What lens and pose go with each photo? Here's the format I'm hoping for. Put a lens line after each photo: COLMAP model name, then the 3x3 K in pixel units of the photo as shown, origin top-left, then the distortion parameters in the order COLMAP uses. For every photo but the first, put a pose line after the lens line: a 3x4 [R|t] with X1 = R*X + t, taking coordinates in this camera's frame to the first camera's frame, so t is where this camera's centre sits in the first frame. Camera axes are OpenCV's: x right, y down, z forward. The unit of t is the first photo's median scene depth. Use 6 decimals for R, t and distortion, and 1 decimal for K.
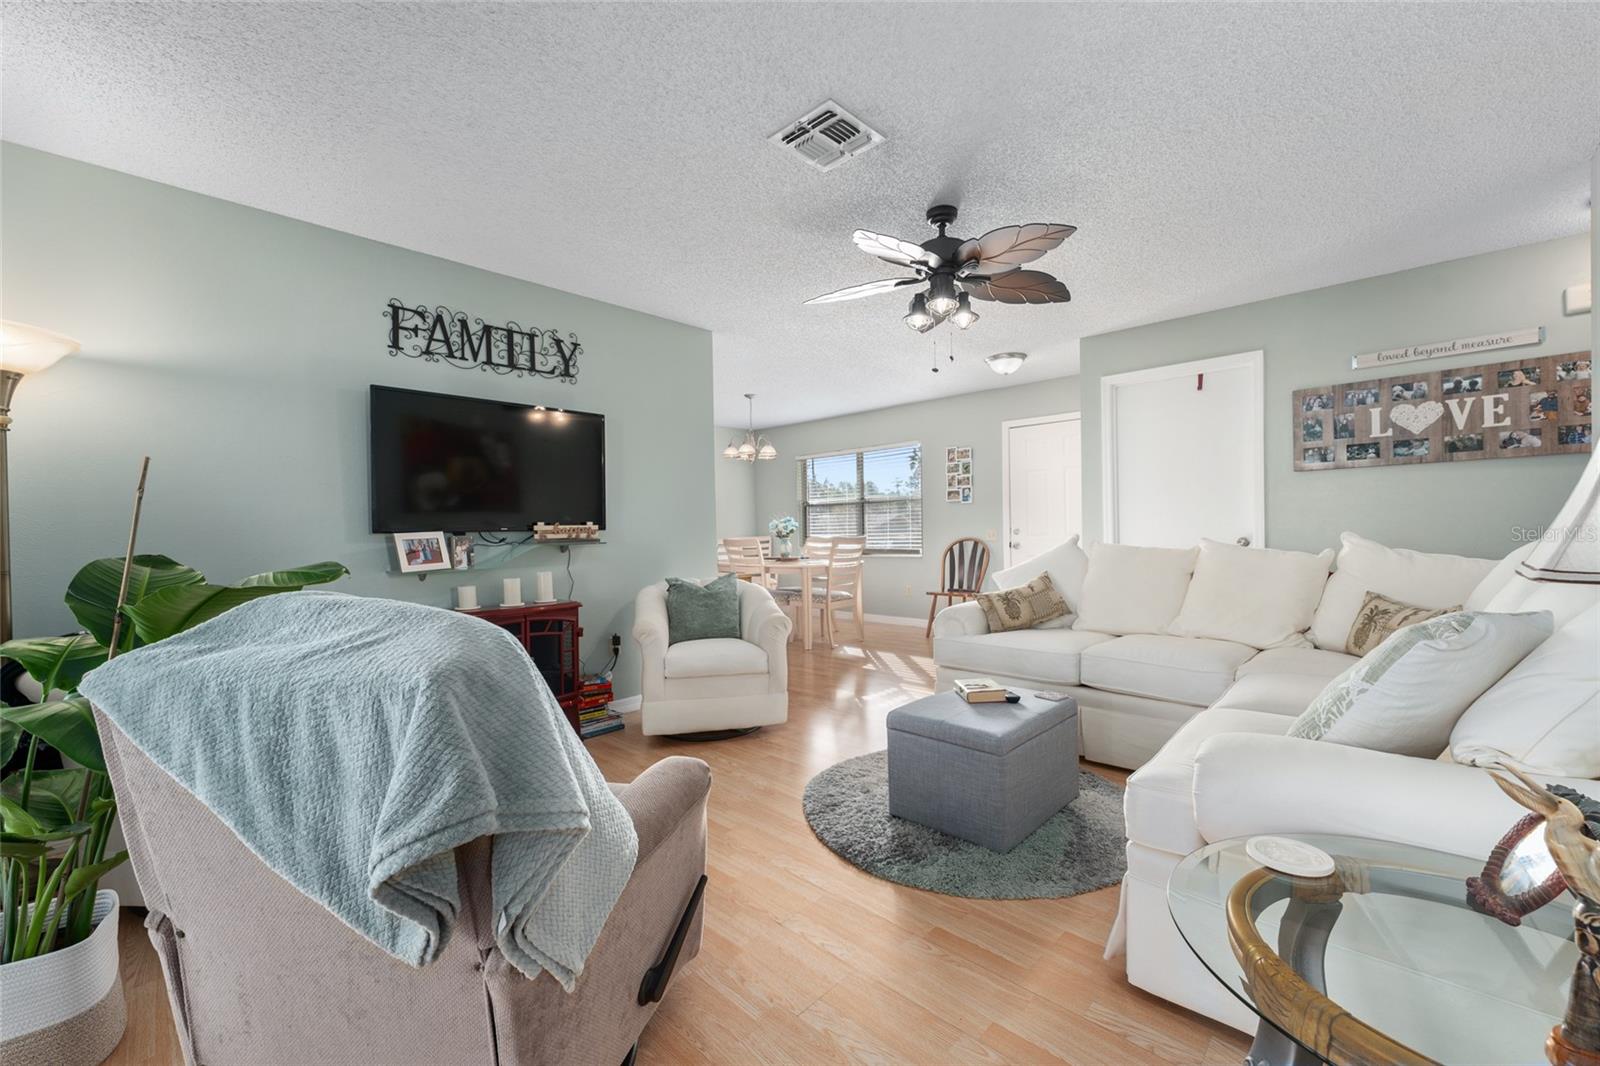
lens RADIAL K [[641.0, 0, 803.4], [0, 641.0, 533.0], [0, 0, 1]] dist [-0.001770, -0.000618]
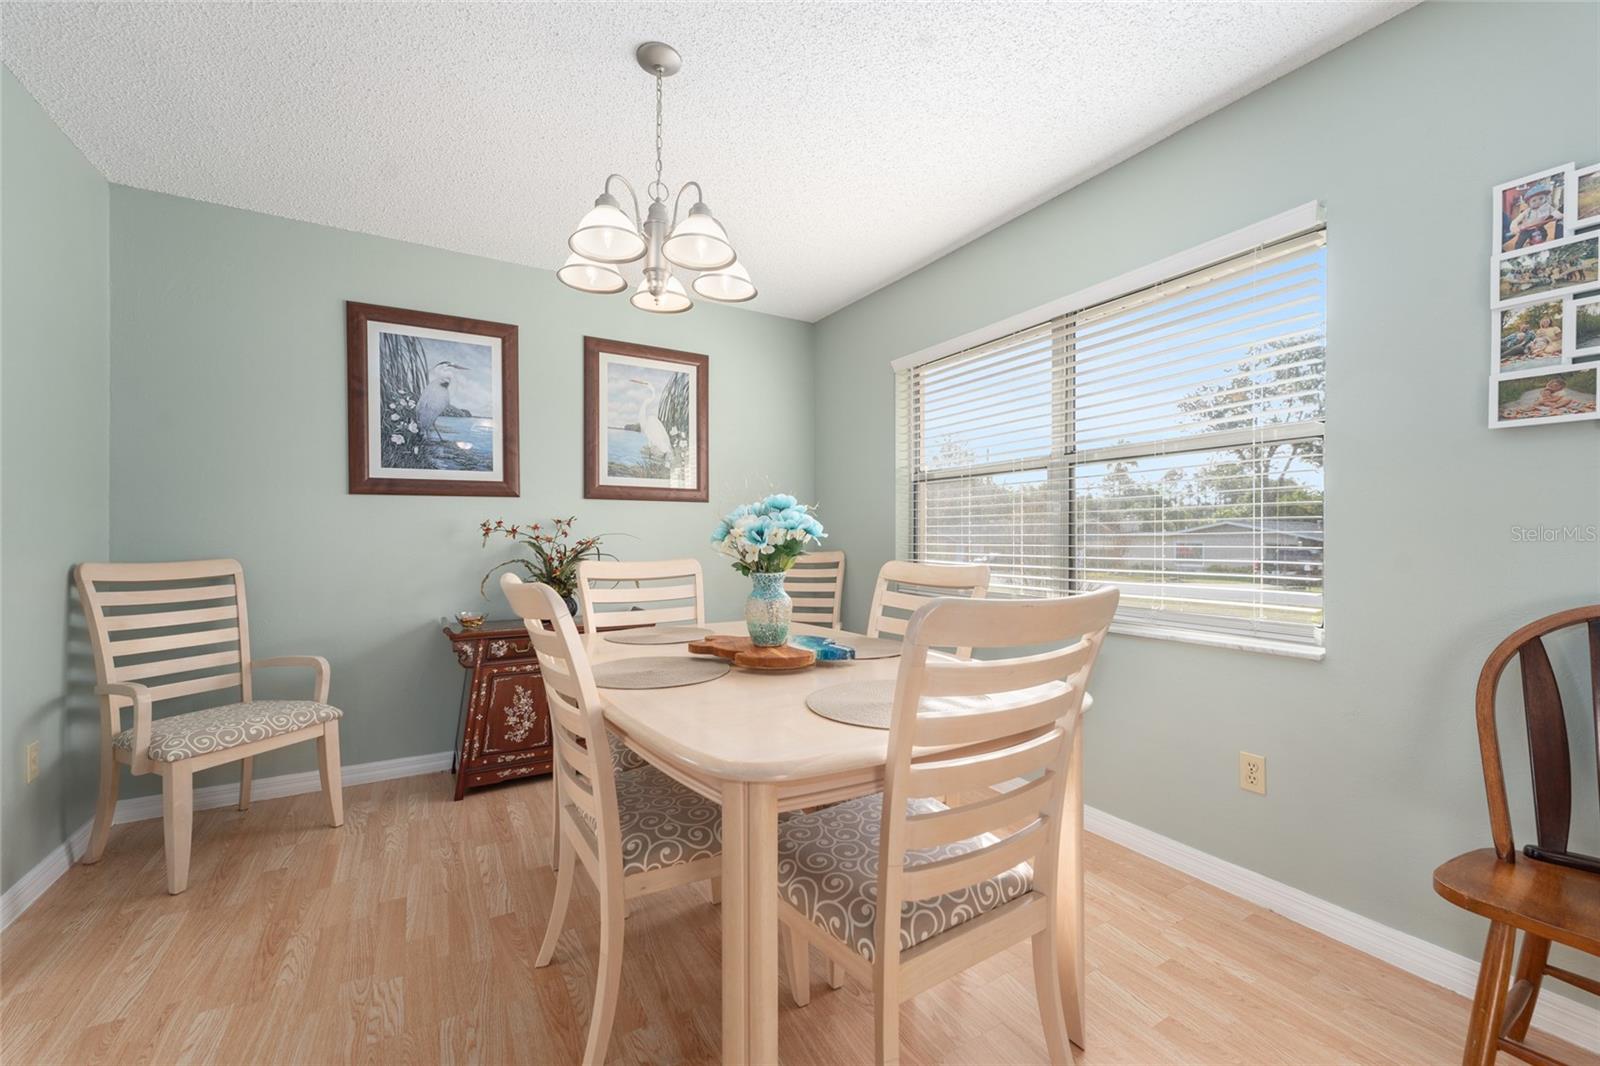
lens RADIAL K [[641.0, 0, 798.7], [0, 641.0, 536.5], [0, 0, 1]] dist [-0.001770, -0.000618]
pose [[0.962322, 0.018218, -0.271303, 0.100733], [-0.018519, 0.999827, 0.001450, -0.014559], [0.271282, 0.003629, 0.962493, 1.373884]]
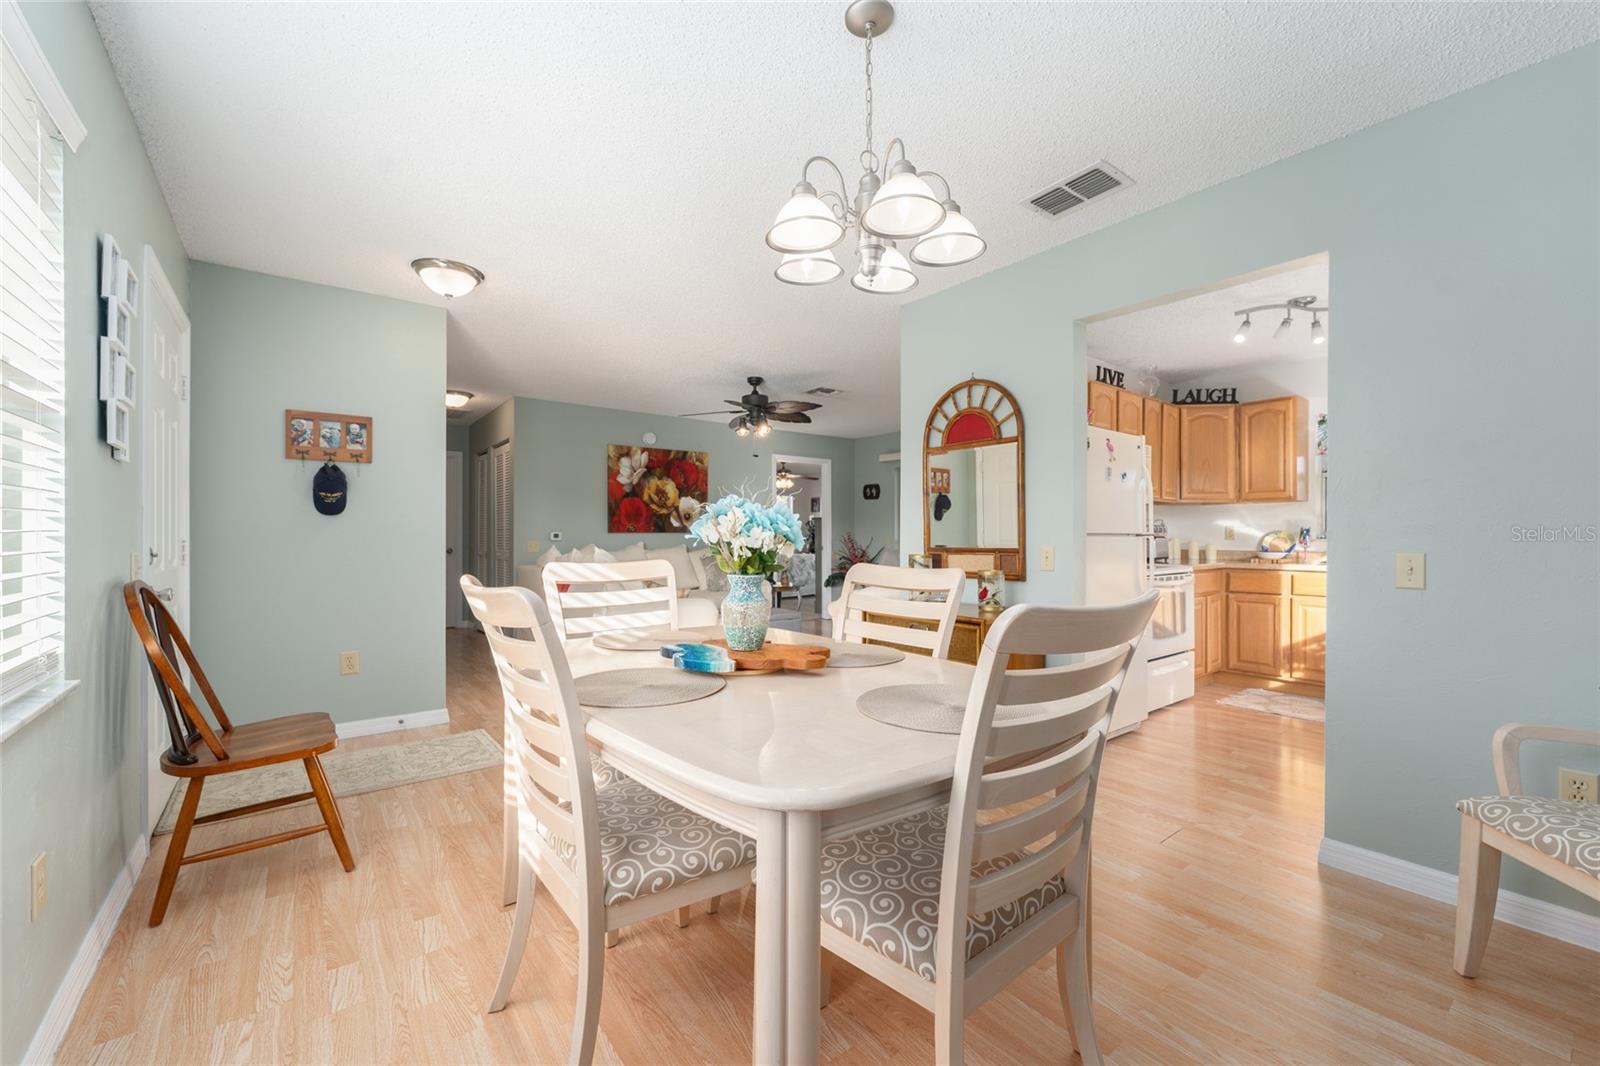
lens RADIAL K [[641.0, 0, 797.3], [0, 641.0, 537.4], [0, 0, 1]] dist [-0.001770, -0.000618]
pose [[-0.987398, 0.016221, 0.157423, -0.170875], [0.017037, 0.999848, 0.003834, -0.015091], [-0.157337, 0.006468, -0.987524, 2.312494]]
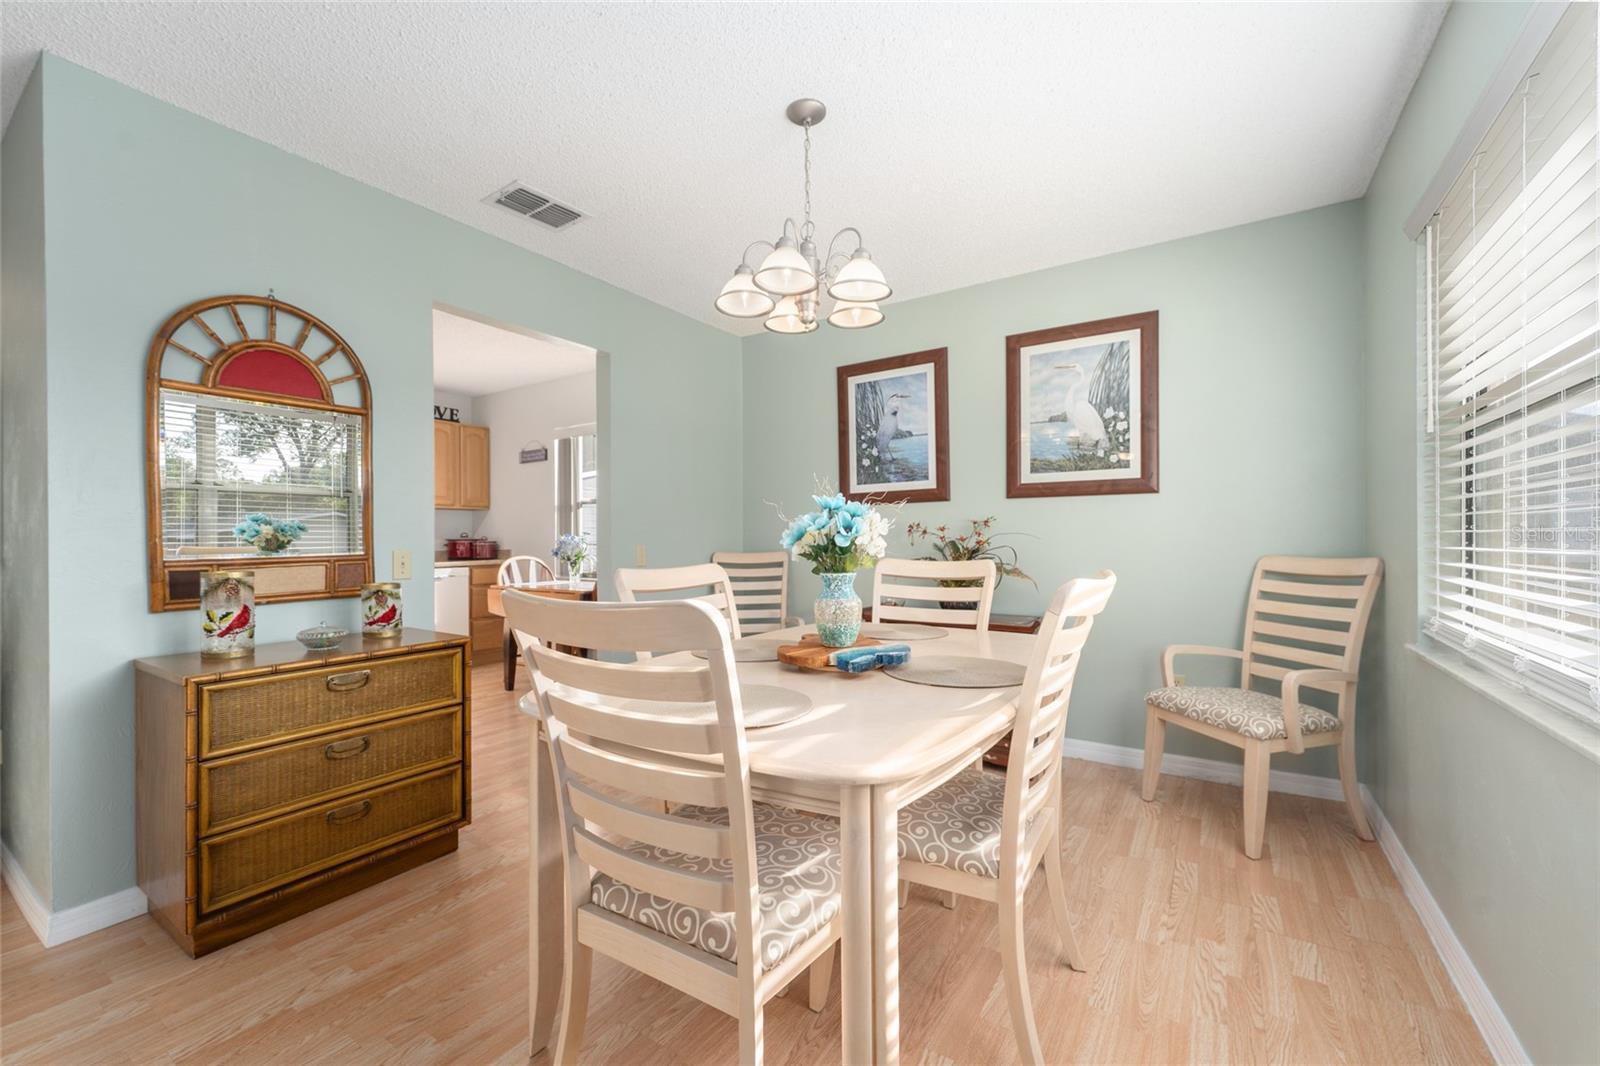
lens RADIAL K [[641.0, 0, 790.1], [0, 641.0, 533.4], [0, 0, 1]] dist [-0.001770, -0.000618]
pose [[0.171181, 0.009796, -0.985191, 0.421652], [-0.001728, 0.999952, 0.009642, -0.020095], [0.985238, 0.000052, 0.171190, 1.723622]]
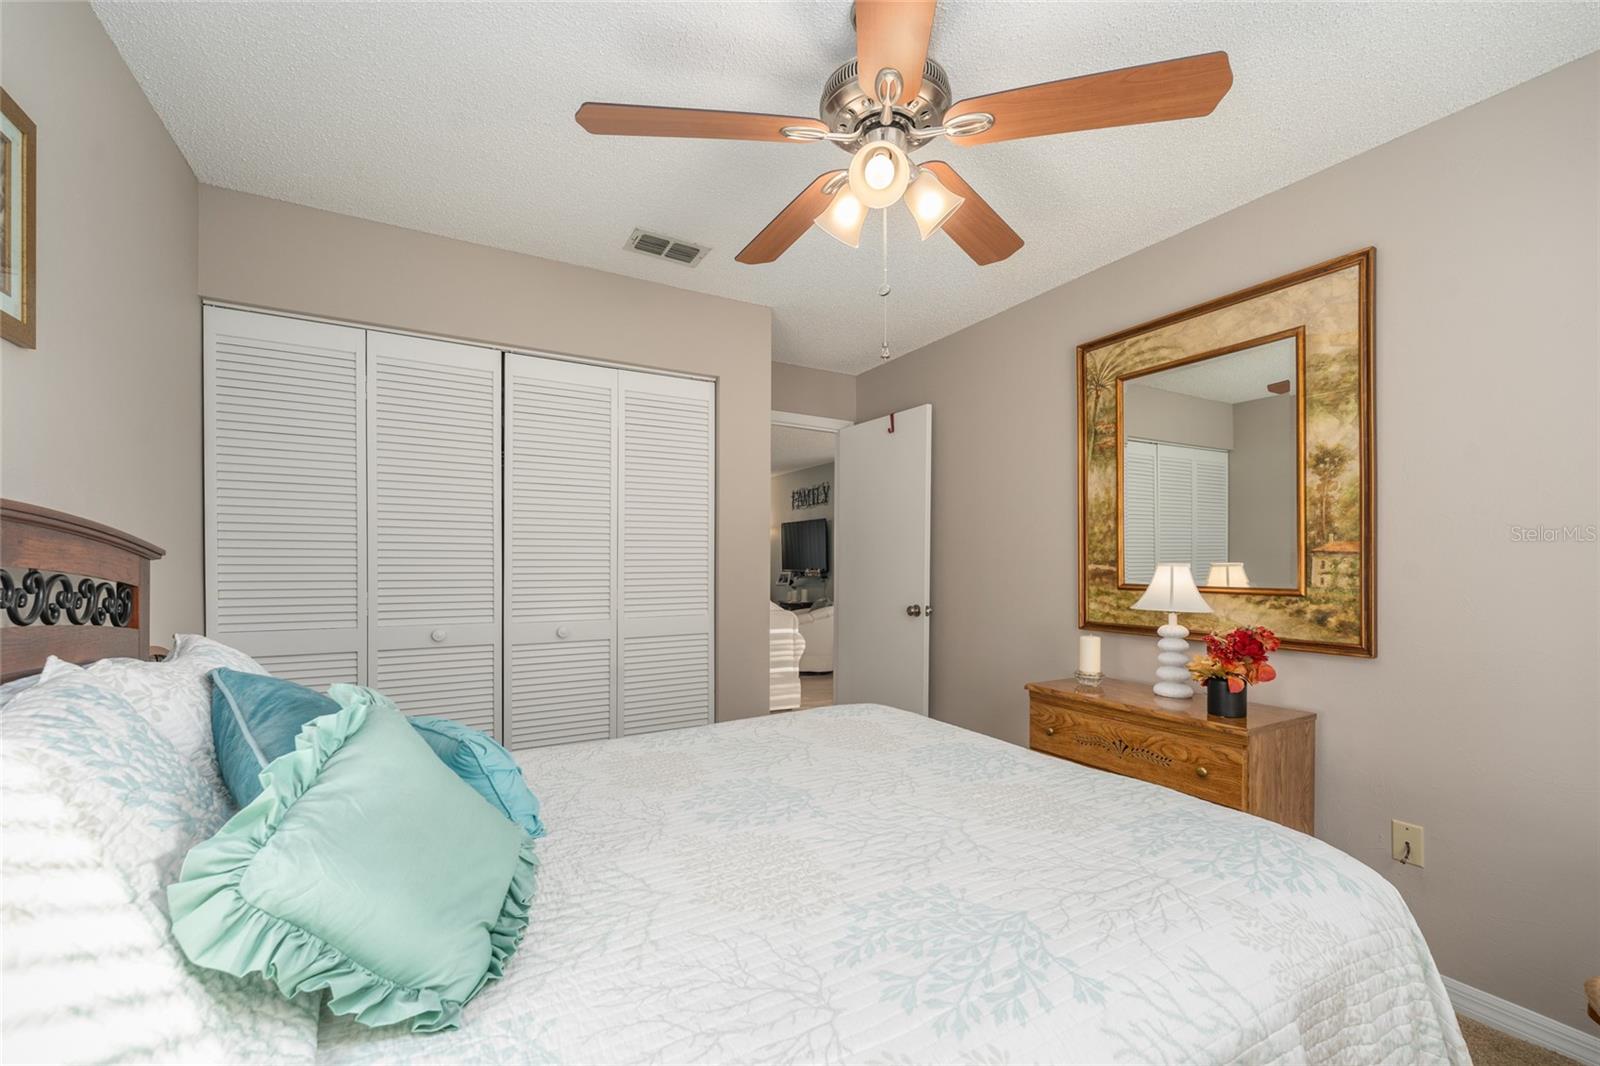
lens RADIAL K [[641.0, 0, 799.4], [0, 641.0, 549.8], [0, 0, 1]] dist [-0.001770, -0.000618]
pose [[-0.289553, 0.004207, -0.957153, 1.796739], [0.001121, 0.999991, 0.004056, -0.091723], [0.957161, 0.000101, -0.289555, 1.576499]]
